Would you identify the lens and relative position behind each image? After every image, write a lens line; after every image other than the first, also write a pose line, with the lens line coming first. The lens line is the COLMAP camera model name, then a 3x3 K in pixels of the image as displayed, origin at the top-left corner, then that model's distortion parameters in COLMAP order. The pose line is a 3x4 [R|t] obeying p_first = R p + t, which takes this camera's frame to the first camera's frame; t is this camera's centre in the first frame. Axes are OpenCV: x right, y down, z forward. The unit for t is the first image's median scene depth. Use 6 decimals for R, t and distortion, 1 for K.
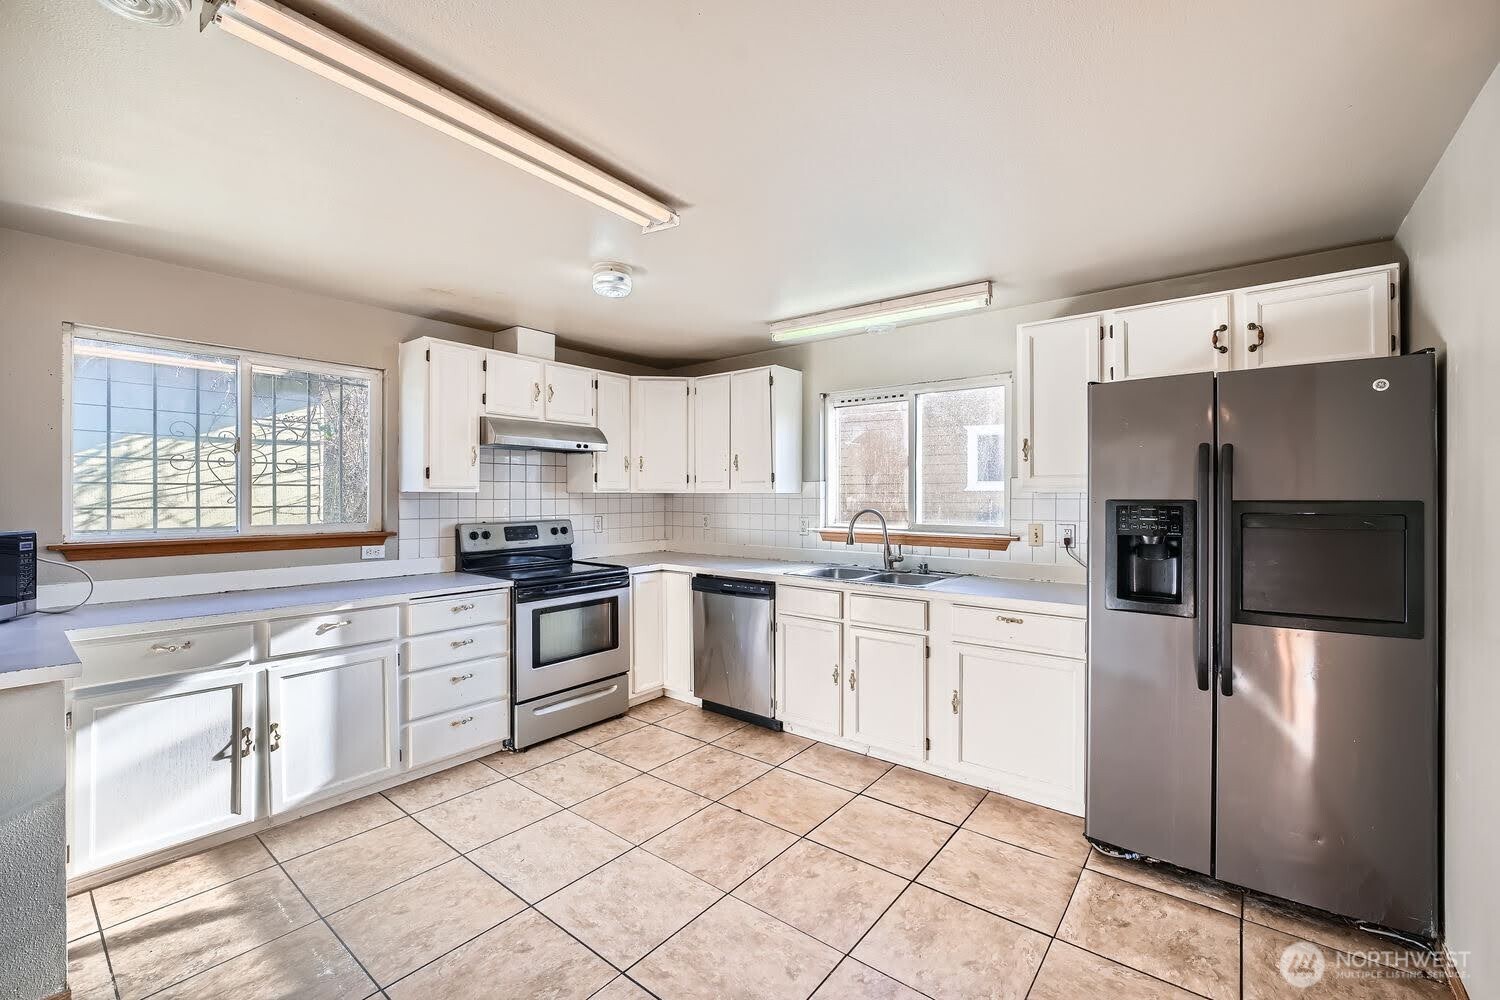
lens RADIAL K [[626.3, 0, 743.4], [0, 626.3, 494.3], [0, 0, 1]] dist [-0.001934, -0.000207]
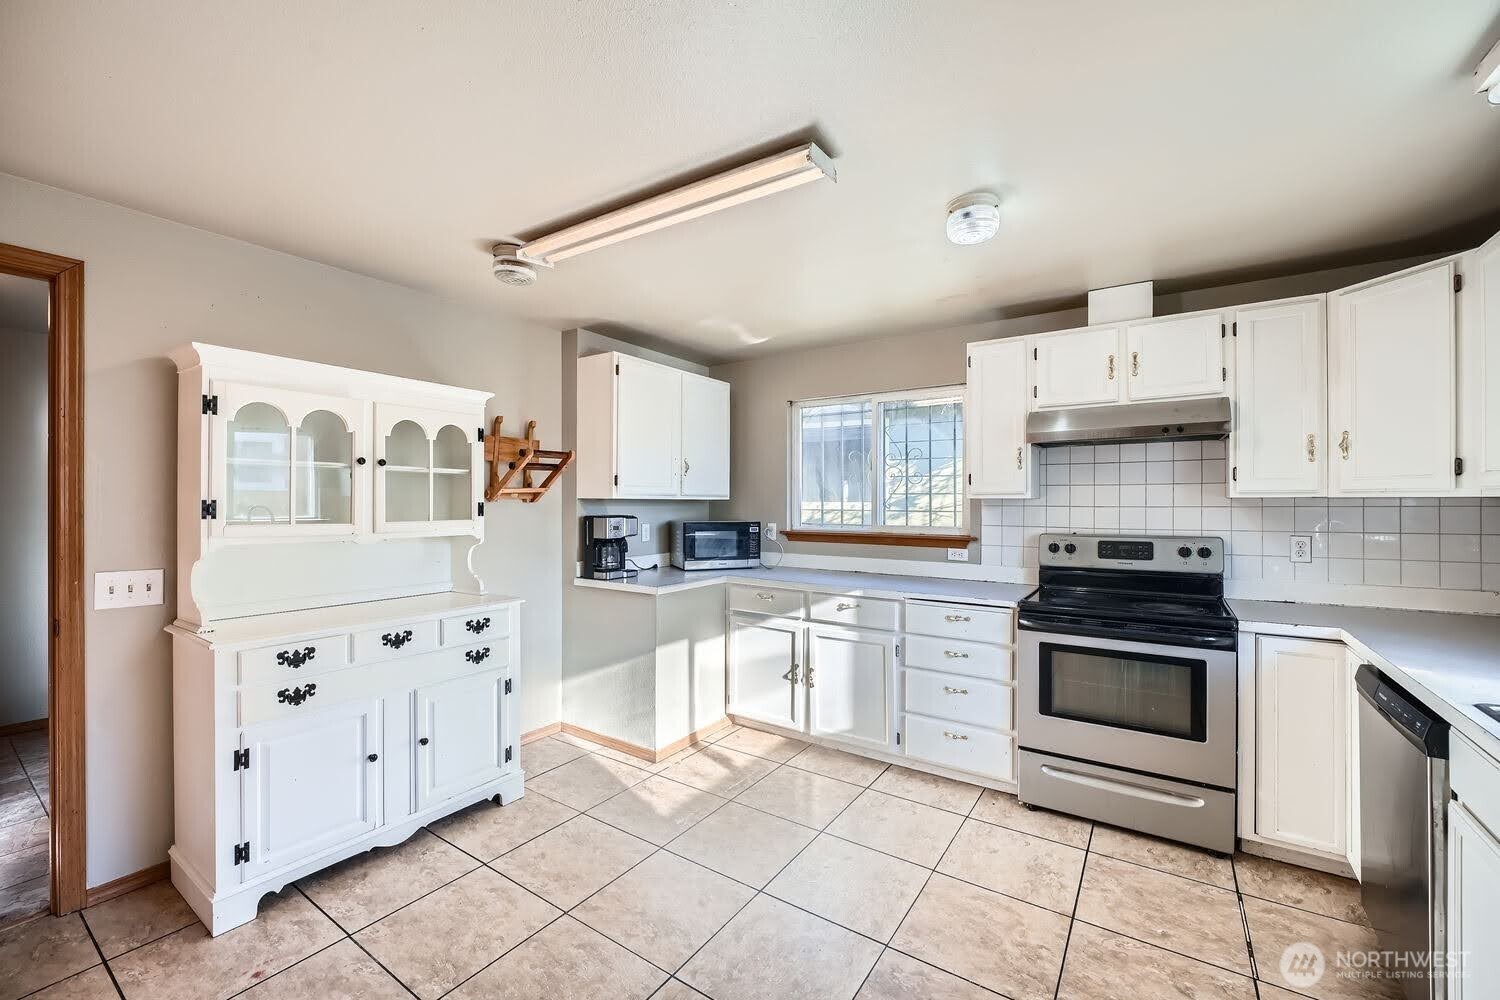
lens RADIAL K [[608.6, 0, 750.0], [0, 608.6, 500.0], [0, 0, 1]] dist [-0.002930, -0.000286]
pose [[0.087282, -0.004129, -0.996175, 0.485365], [0.000501, 0.999991, -0.004101, 0.002914], [0.996183, -0.000141, 0.087284, 0.637407]]
